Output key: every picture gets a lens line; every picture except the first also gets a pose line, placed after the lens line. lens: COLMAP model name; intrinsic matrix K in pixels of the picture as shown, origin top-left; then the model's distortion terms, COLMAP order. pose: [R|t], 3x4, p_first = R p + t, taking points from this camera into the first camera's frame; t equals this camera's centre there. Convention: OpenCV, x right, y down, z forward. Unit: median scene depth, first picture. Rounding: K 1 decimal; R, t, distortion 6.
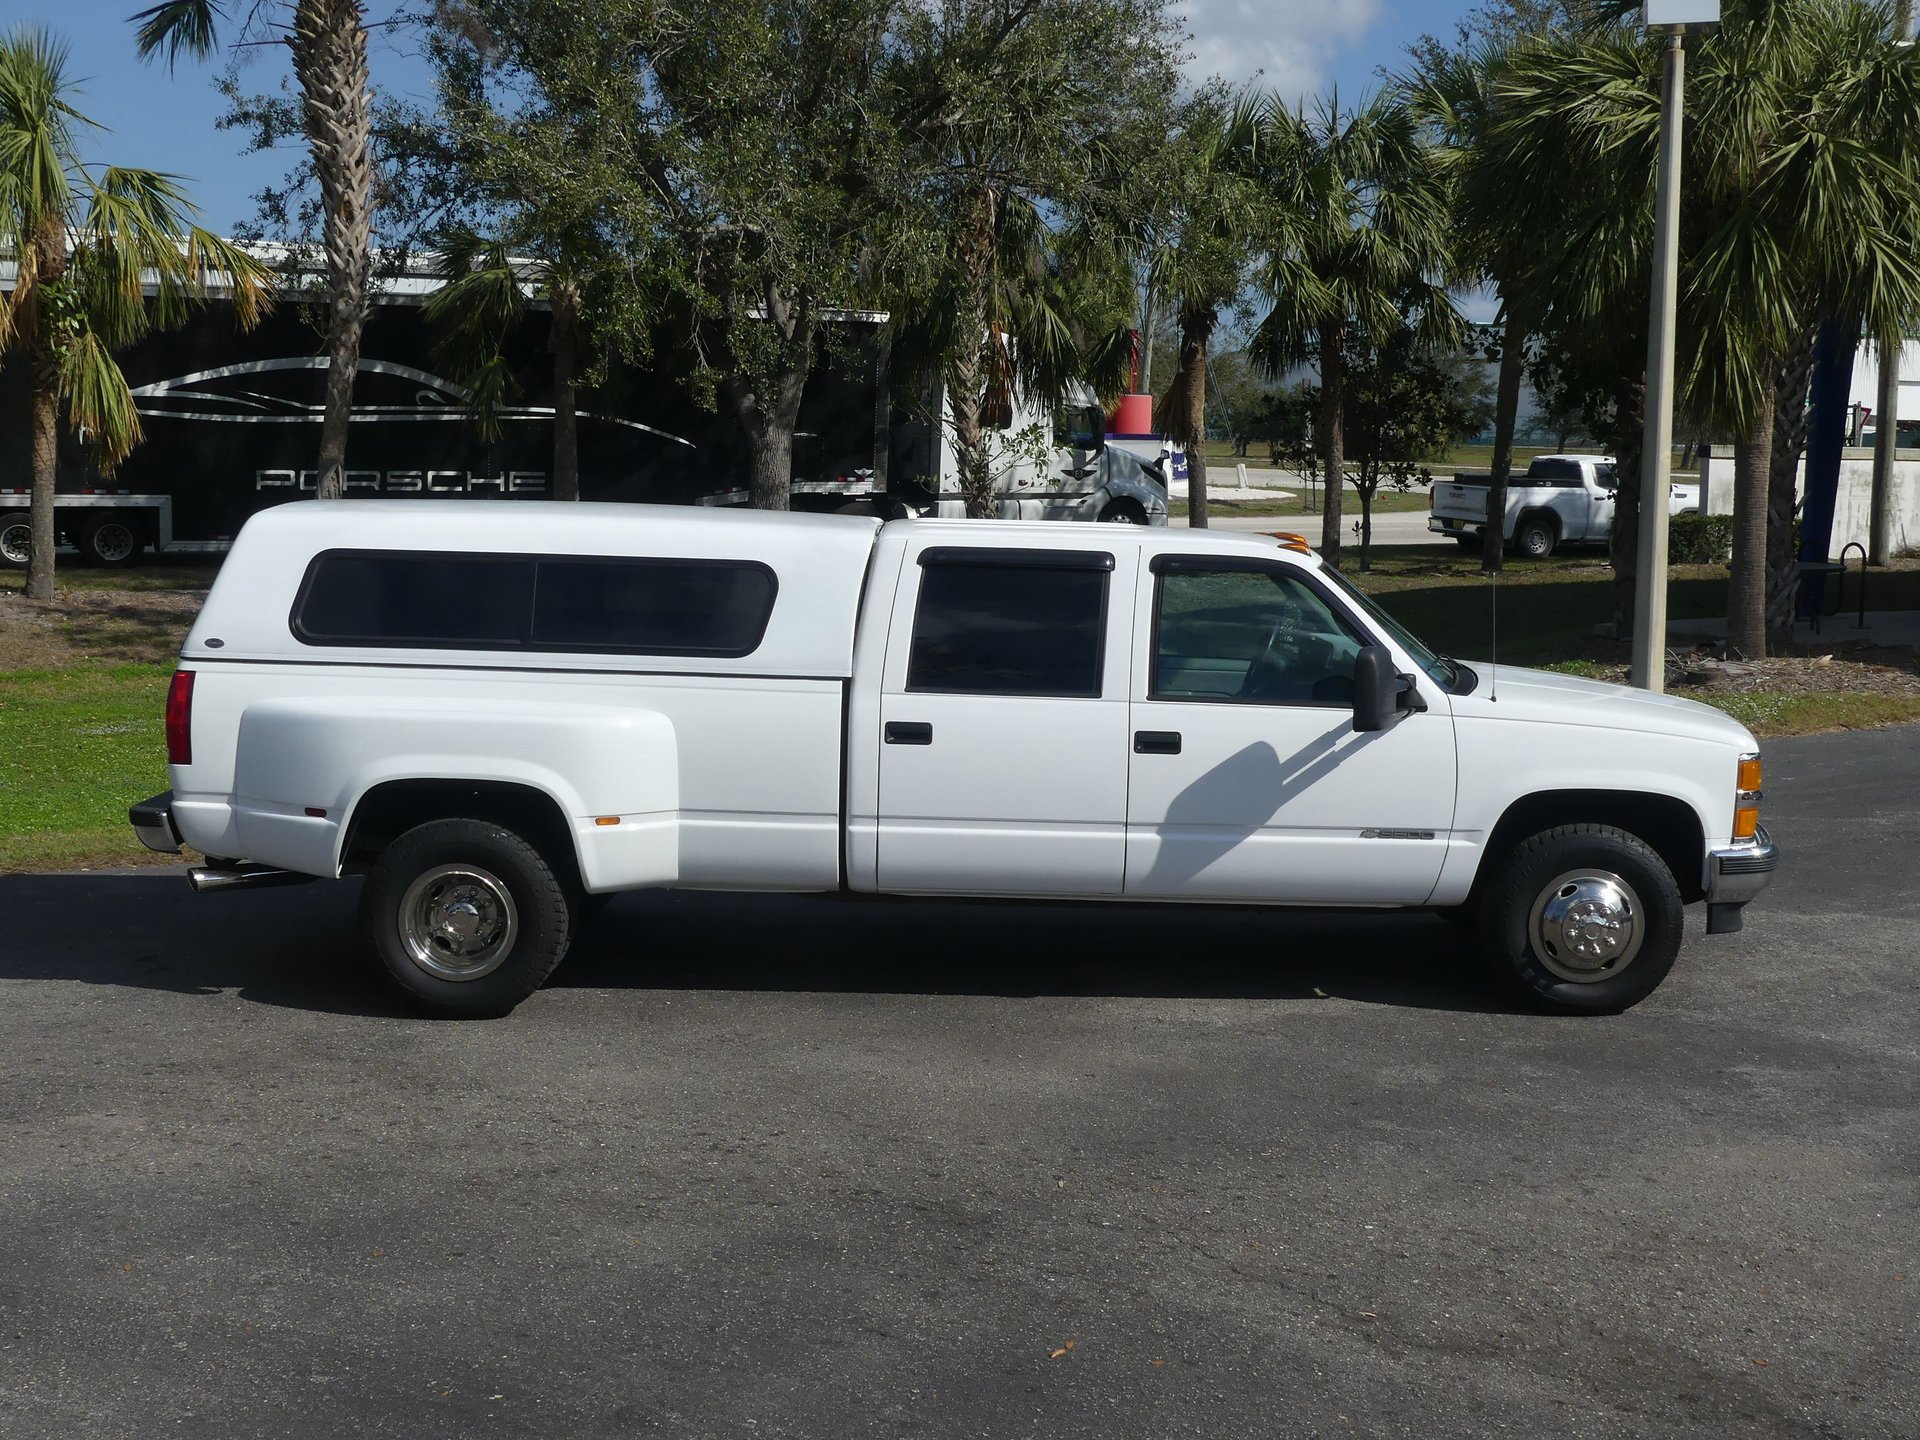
lens RADIAL K [[2531.3, 0, 983.7], [0, 2531.3, 752.8], [0, 0, 1]] dist [-0.020547, 0.000000]
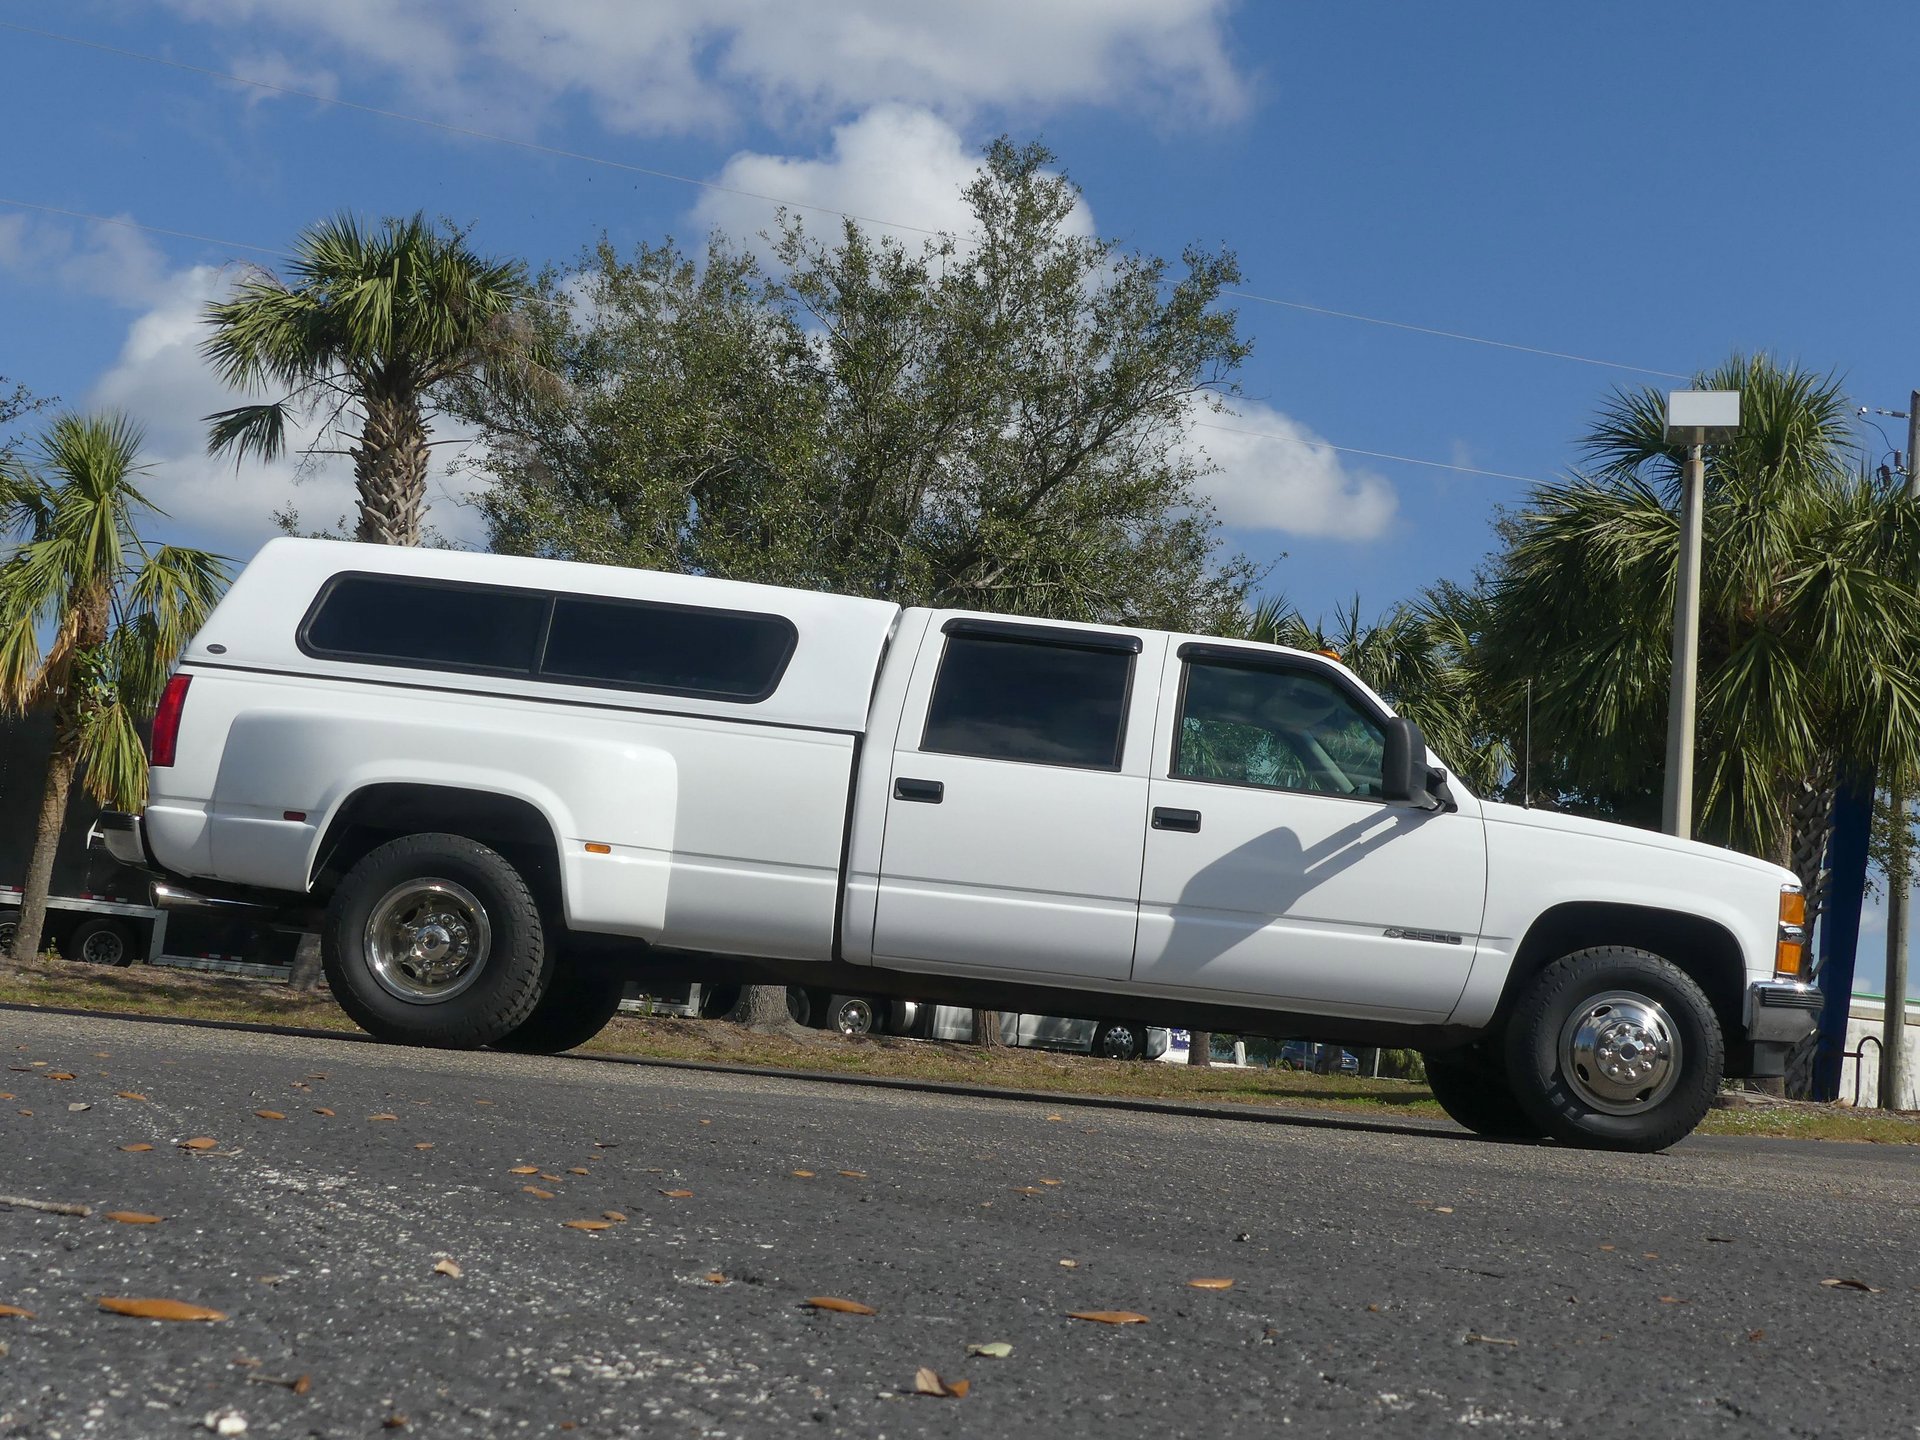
lens RADIAL K [[2531.3, 0, 974.8], [0, 2531.3, 709.5], [0, 0, 1]] dist [-0.020547, 0.000000]
pose [[0.997073, 0.075508, -0.012036, 0.000901], [-0.075887, 0.957980, -0.276613, 0.225629], [-0.009356, 0.276716, 0.960906, 0.065282]]
